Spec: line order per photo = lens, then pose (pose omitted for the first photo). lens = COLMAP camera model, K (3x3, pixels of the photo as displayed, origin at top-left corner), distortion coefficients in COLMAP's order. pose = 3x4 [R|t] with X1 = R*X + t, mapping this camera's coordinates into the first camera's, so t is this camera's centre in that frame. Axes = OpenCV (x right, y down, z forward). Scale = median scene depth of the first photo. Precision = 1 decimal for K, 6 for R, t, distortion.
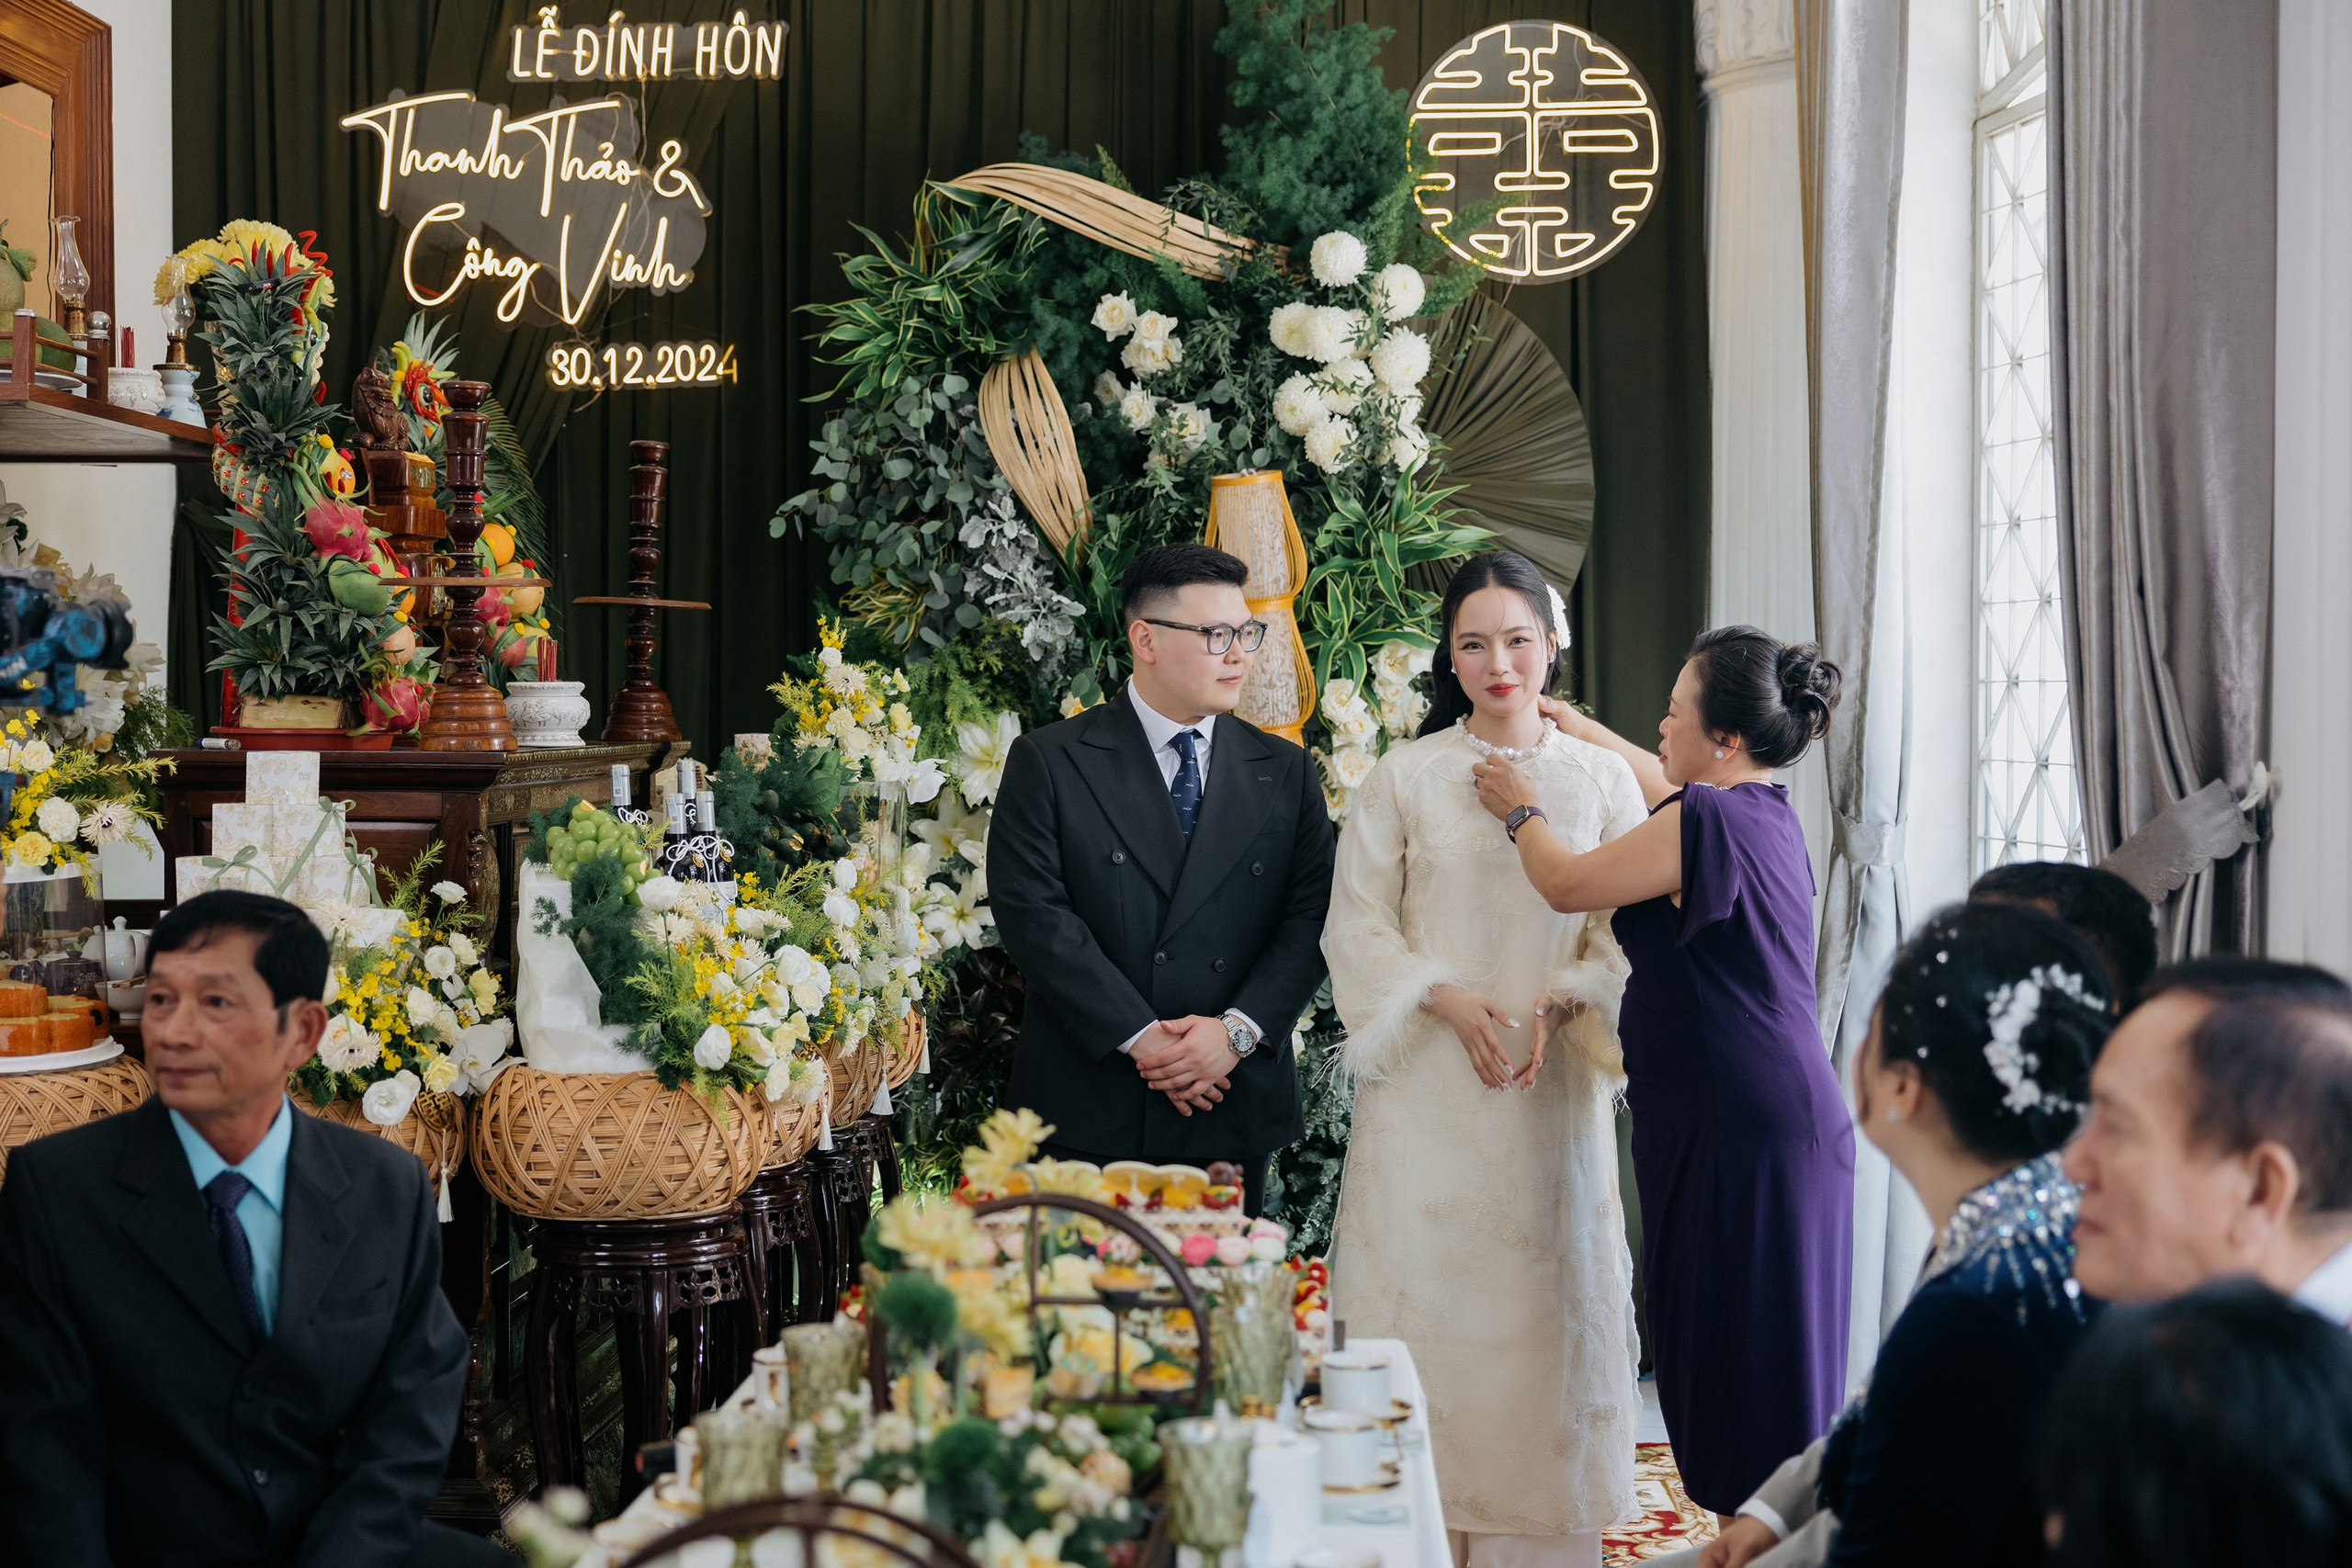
lens RADIAL K [[3243.6, 0, 1139.3], [0, 3243.6, 767.6], [0, 0, 1]] dist [0.019738, 0.065107]
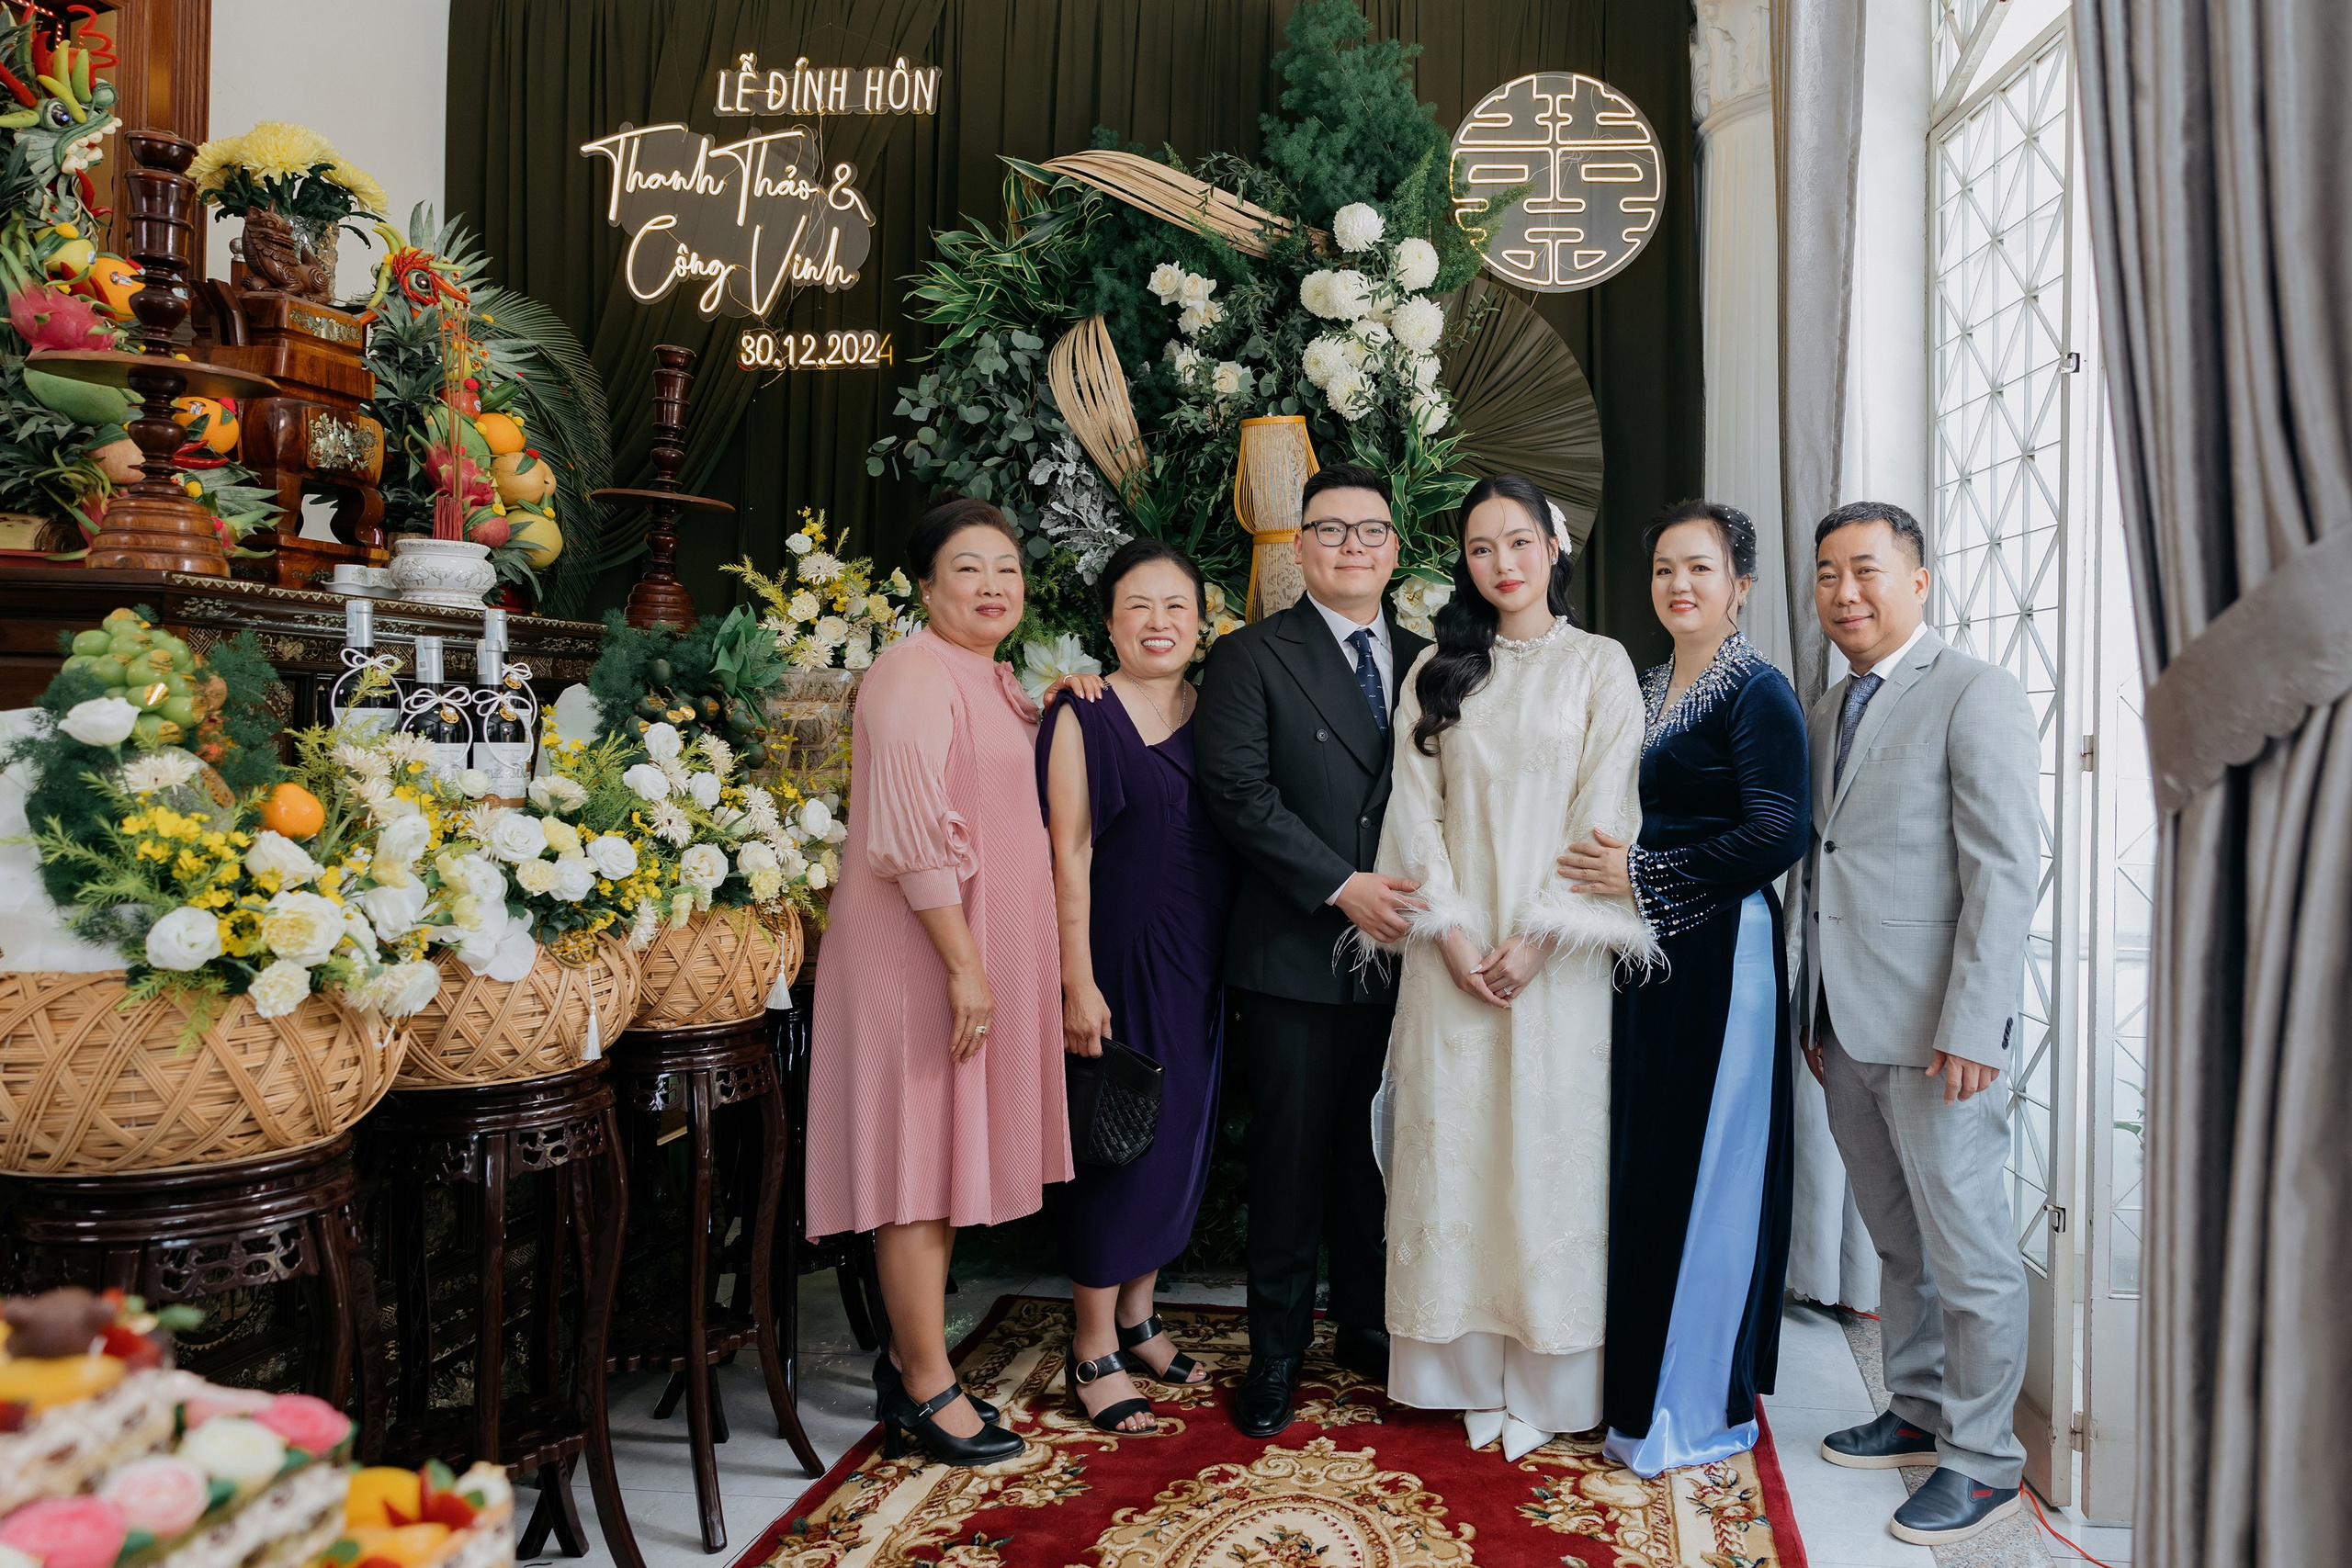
lens RADIAL K [[1632.7, 0, 1463.7], [0, 1632.7, 747.8], [0, 0, 1]] dist [0.018115, -0.016305]
pose [[0.999703, 0.023373, -0.006935, 0.096653], [-0.023460, 0.999642, -0.012834, 0.026168], [0.006633, 0.012993, 0.999894, 0.404525]]
